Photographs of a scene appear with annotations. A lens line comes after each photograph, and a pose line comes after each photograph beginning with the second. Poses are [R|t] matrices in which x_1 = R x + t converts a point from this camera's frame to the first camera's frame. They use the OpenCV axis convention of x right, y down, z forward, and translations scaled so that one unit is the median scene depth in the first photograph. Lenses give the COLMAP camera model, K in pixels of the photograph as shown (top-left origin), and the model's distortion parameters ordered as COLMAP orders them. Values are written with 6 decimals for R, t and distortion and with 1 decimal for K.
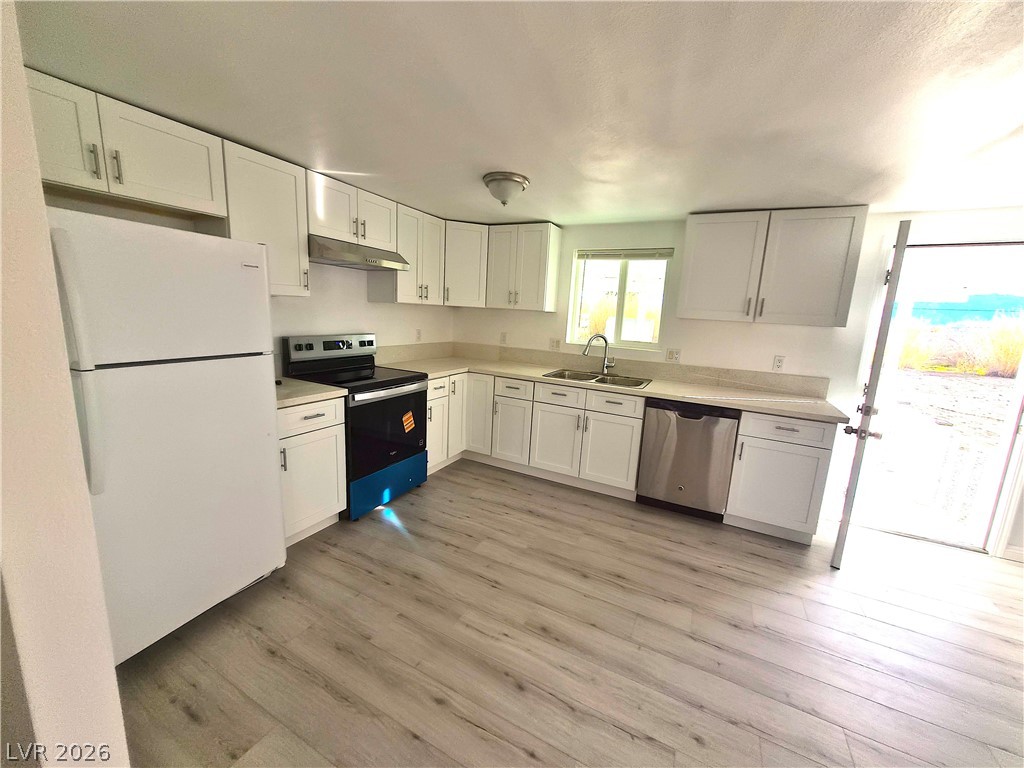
lens RADIAL K [[397.2, 0, 514.6], [0, 397.2, 382.3], [0, 0, 1]] dist [-0.002944, -0.000188]
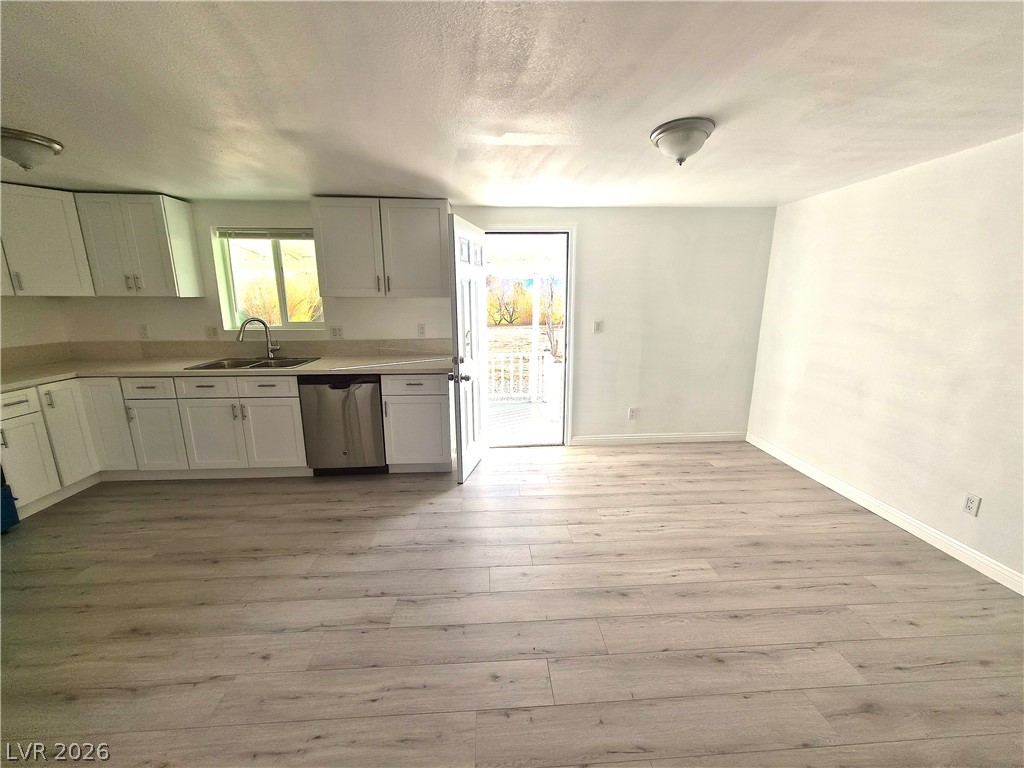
lens RADIAL K [[397.2, 0, 511.8], [0, 397.2, 385.1], [0, 0, 1]] dist [-0.002944, -0.000188]
pose [[0.854756, -0.161661, 0.493212, 0.270211], [0.133866, 0.986772, 0.091442, 0.038719], [-0.501471, -0.012136, 0.865090, -0.160498]]
